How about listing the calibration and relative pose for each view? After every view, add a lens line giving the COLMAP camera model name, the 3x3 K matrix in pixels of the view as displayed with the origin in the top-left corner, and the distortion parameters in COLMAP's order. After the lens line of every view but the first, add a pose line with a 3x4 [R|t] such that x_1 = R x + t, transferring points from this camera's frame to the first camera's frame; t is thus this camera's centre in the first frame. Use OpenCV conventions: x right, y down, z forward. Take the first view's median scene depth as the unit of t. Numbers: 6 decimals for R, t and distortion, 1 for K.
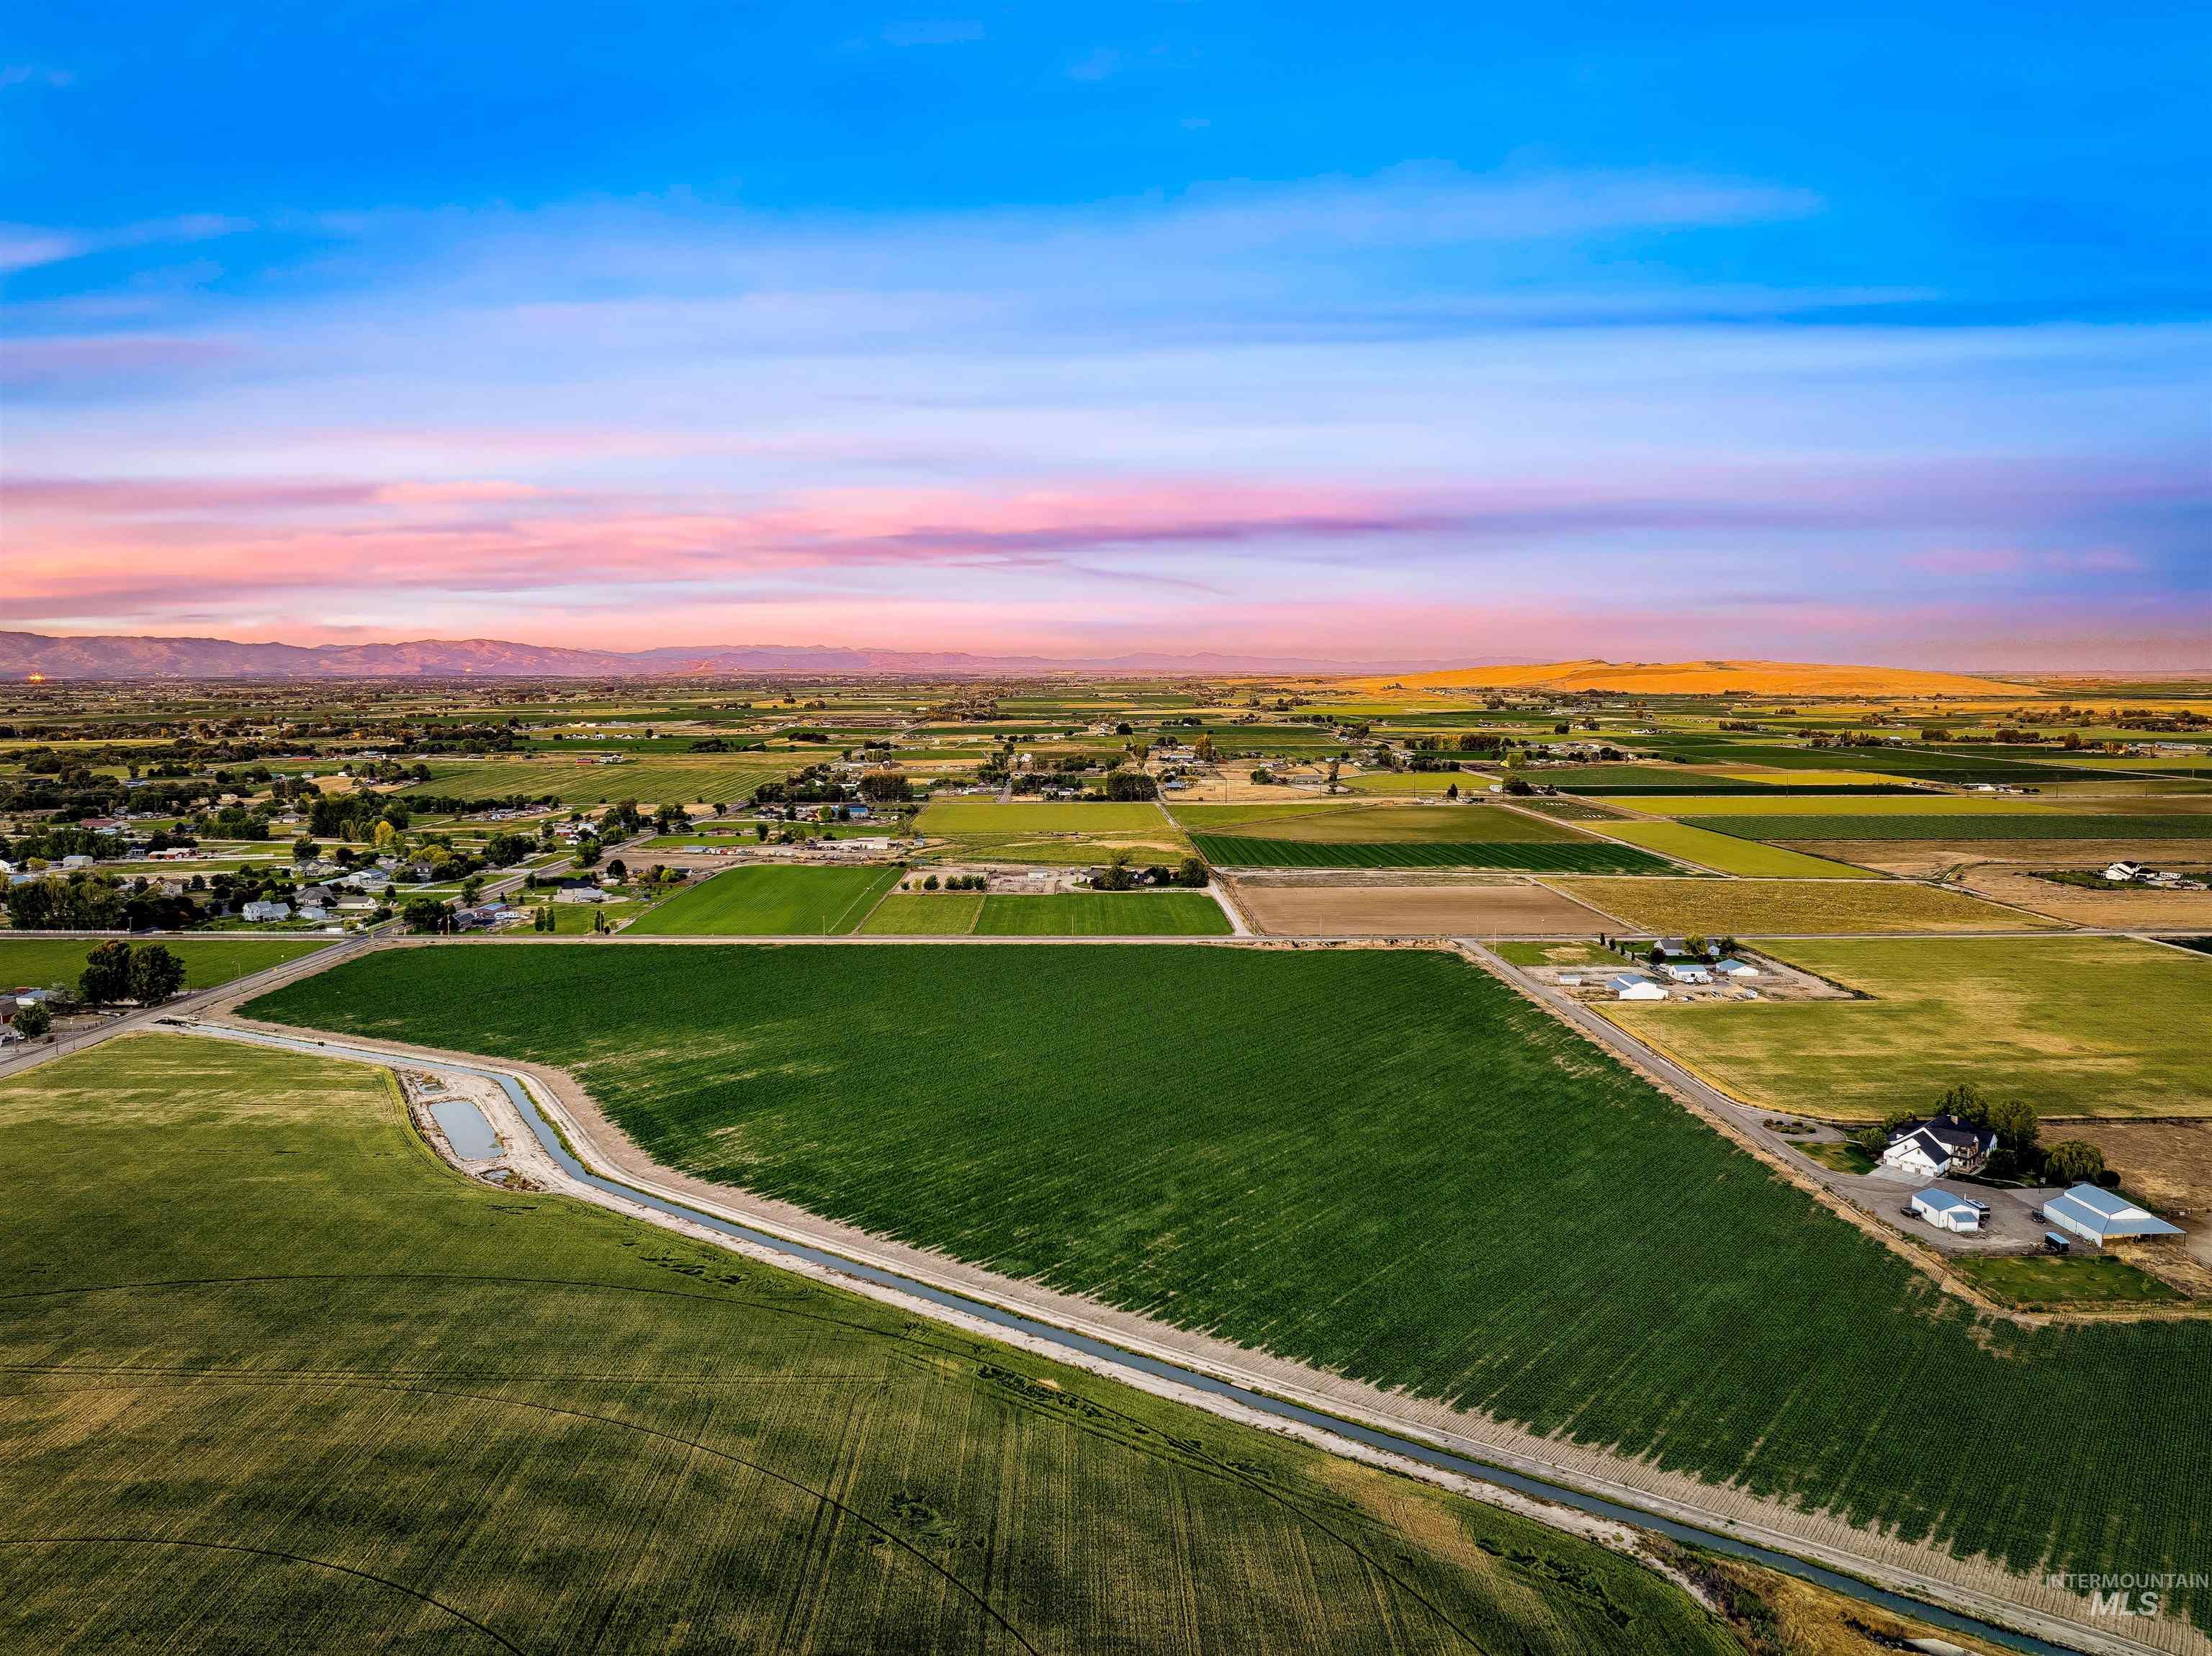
lens RADIAL K [[1559.6, 0, 1103.2], [0, 1559.6, 795.3], [0, 0, 1]] dist [-0.040384, 0.004456]
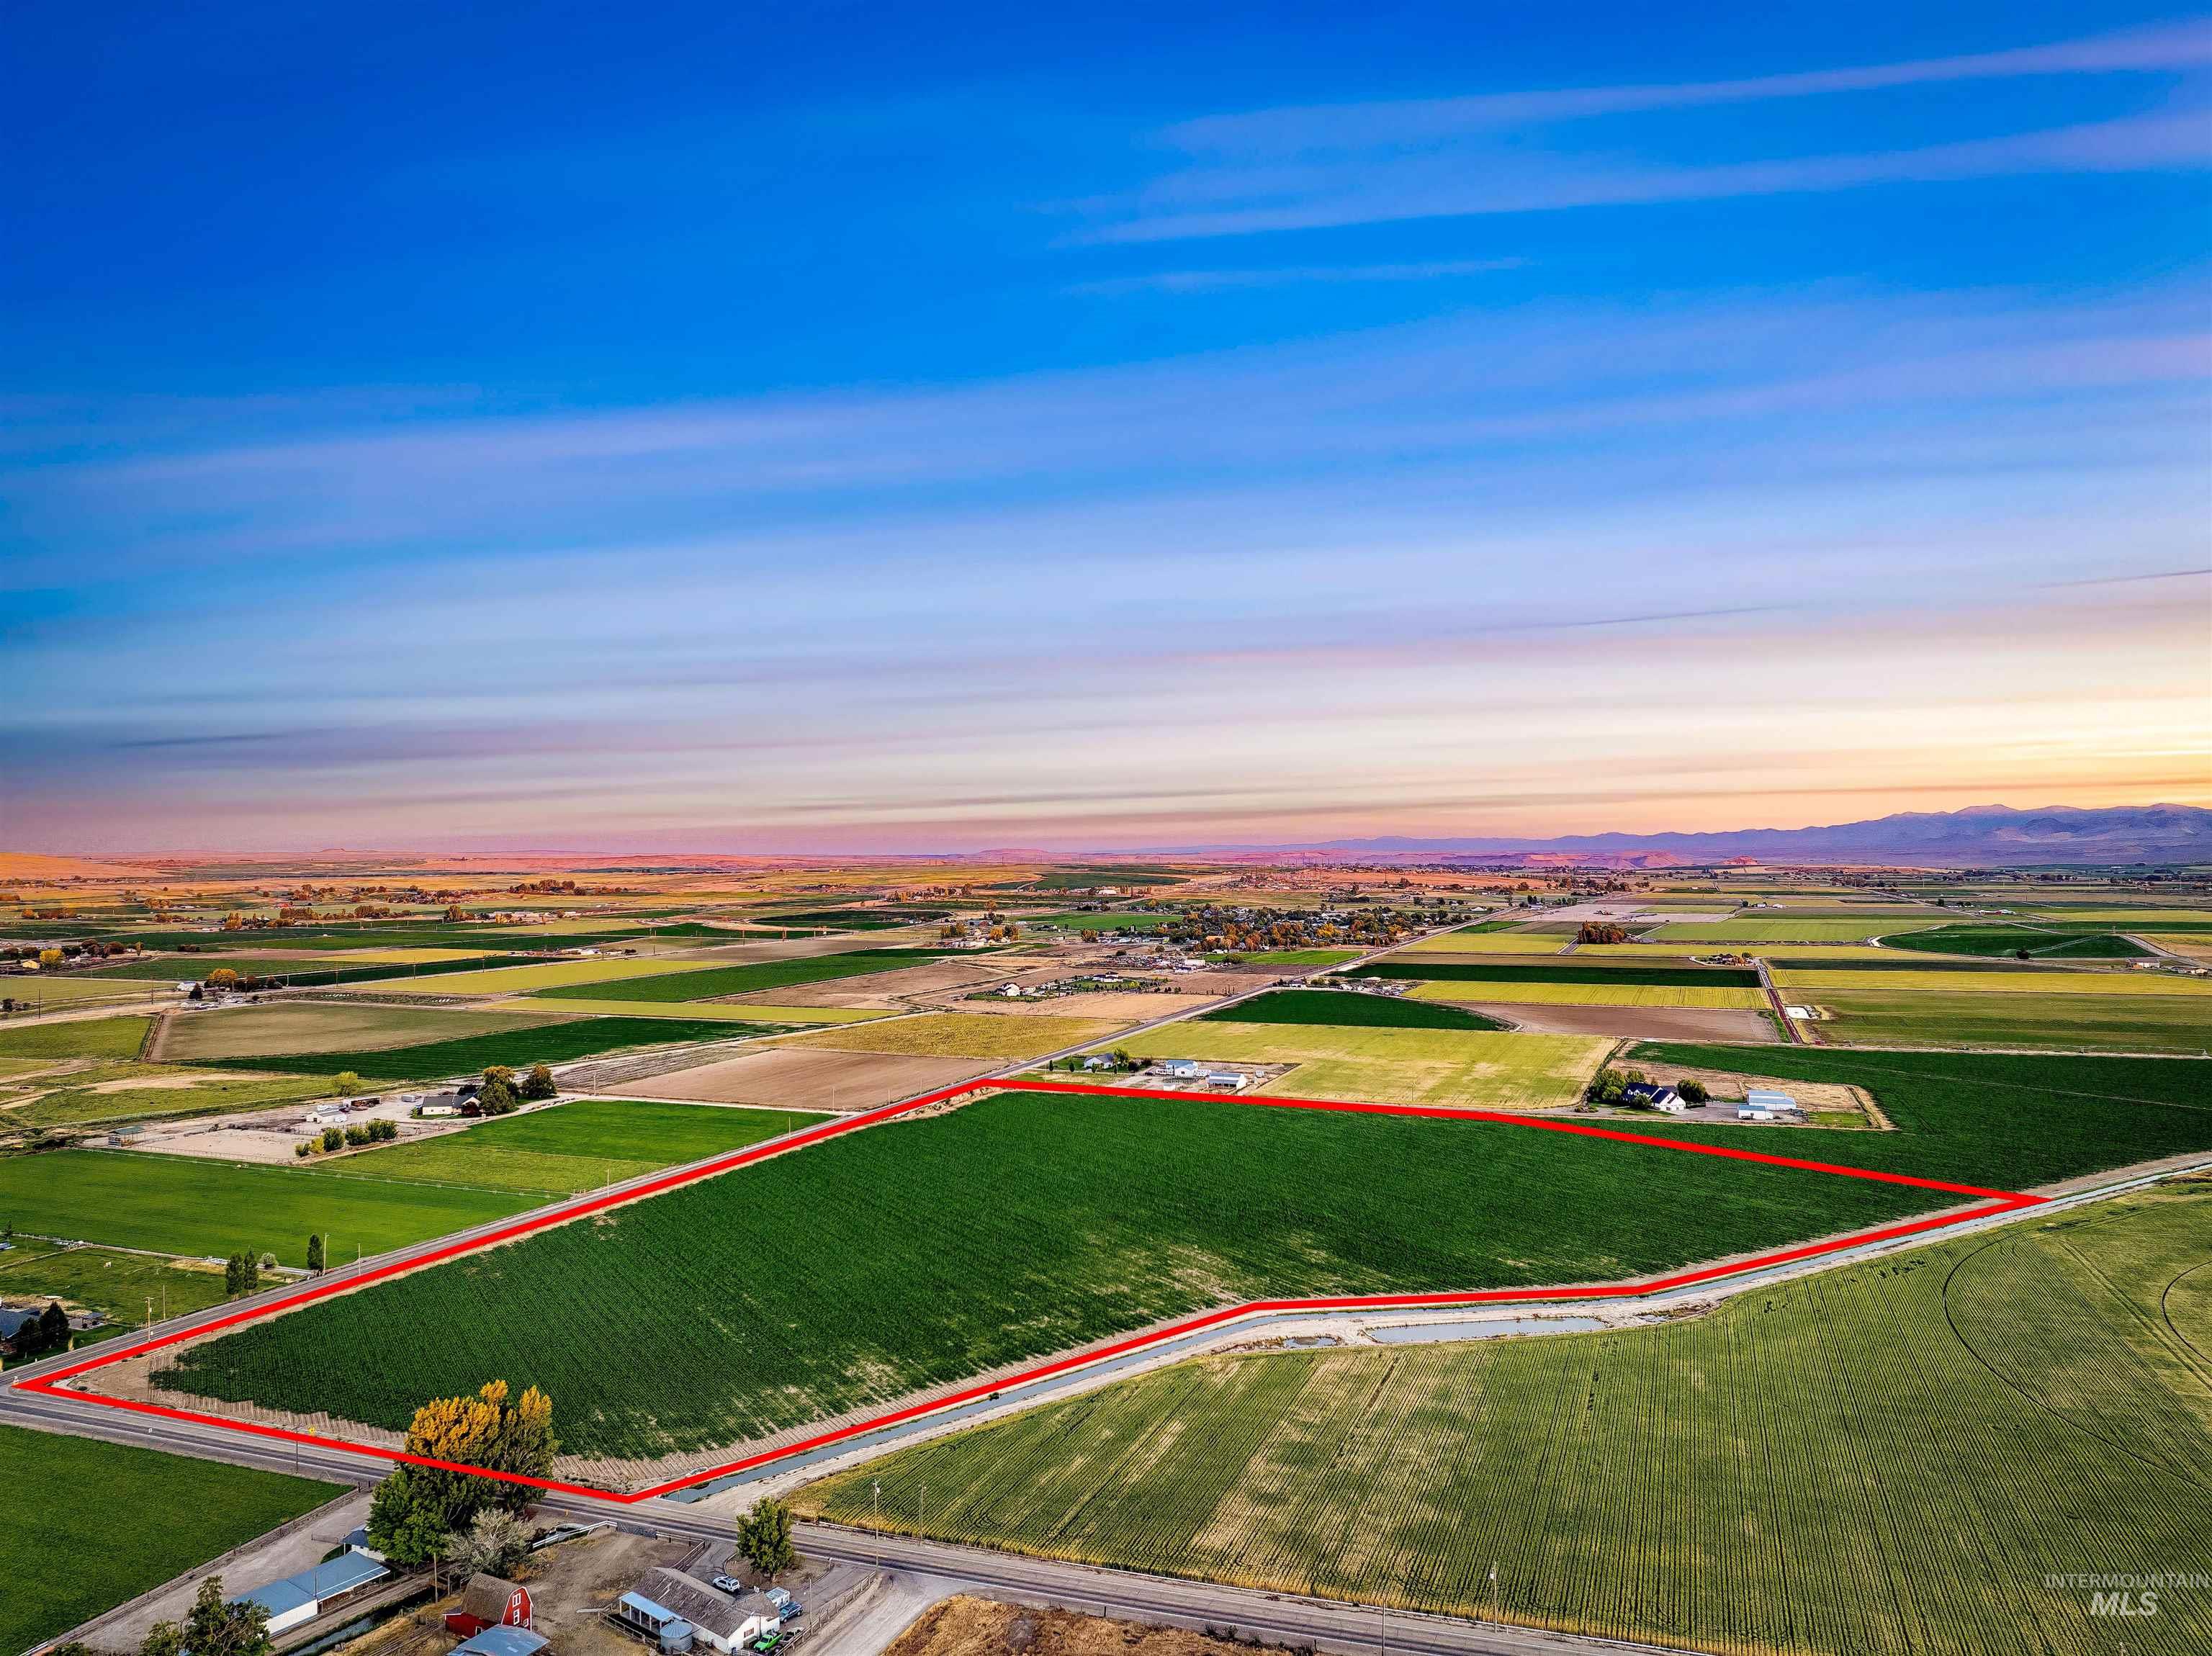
lens RADIAL K [[1559.6, 0, 1103.2], [0, 1559.6, 795.3], [0, 0, 1]] dist [-0.040384, 0.004456]
pose [[0.373216, 0.032328, 0.927181, -0.707065], [0.077359, 0.994828, -0.065826, -0.030639], [-0.924514, 0.096294, 0.368785, 0.434478]]
